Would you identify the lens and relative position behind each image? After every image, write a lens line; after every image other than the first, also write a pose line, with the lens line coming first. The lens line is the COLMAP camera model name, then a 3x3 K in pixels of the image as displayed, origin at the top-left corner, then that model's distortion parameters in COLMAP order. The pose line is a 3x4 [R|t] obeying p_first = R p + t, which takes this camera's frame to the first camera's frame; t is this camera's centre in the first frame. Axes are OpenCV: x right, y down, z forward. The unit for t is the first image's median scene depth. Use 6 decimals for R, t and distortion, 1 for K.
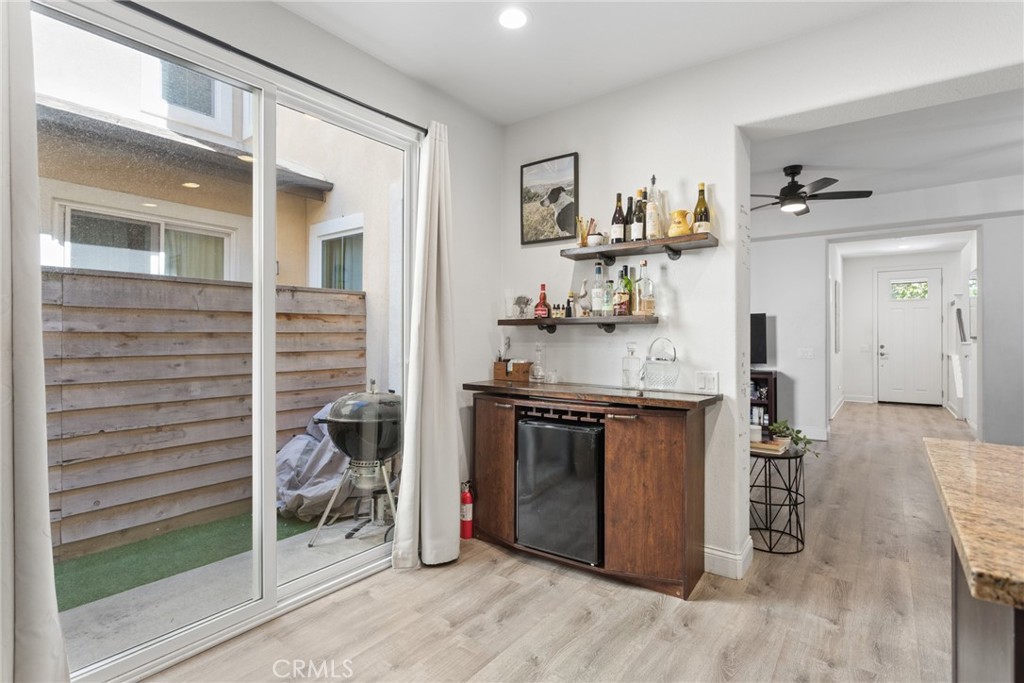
lens RADIAL K [[495.7, 0, 511.7], [0, 495.7, 336.1], [0, 0, 1]] dist [-0.003711, -0.000117]
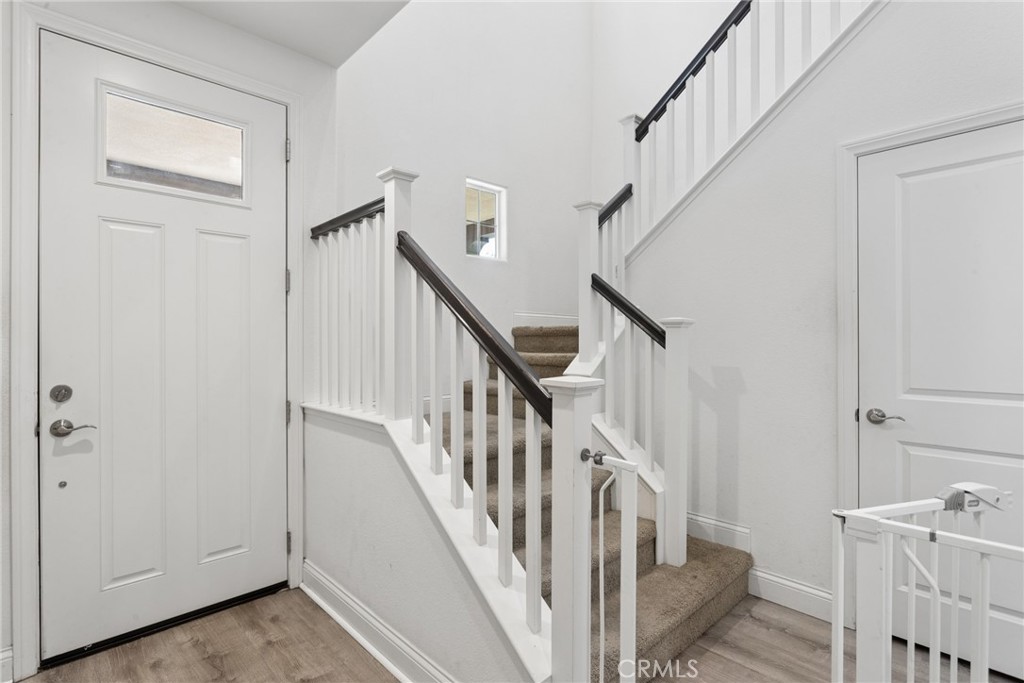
lens RADIAL K [[495.7, 0, 510.4], [0, 495.7, 341.1], [0, 0, 1]] dist [-0.003711, -0.000117]
pose [[0.163205, -0.001456, 0.986591, 0.590248], [-0.000687, 0.999999, 0.001589, -0.000763], [-0.986592, -0.000937, 0.163203, 0.800859]]
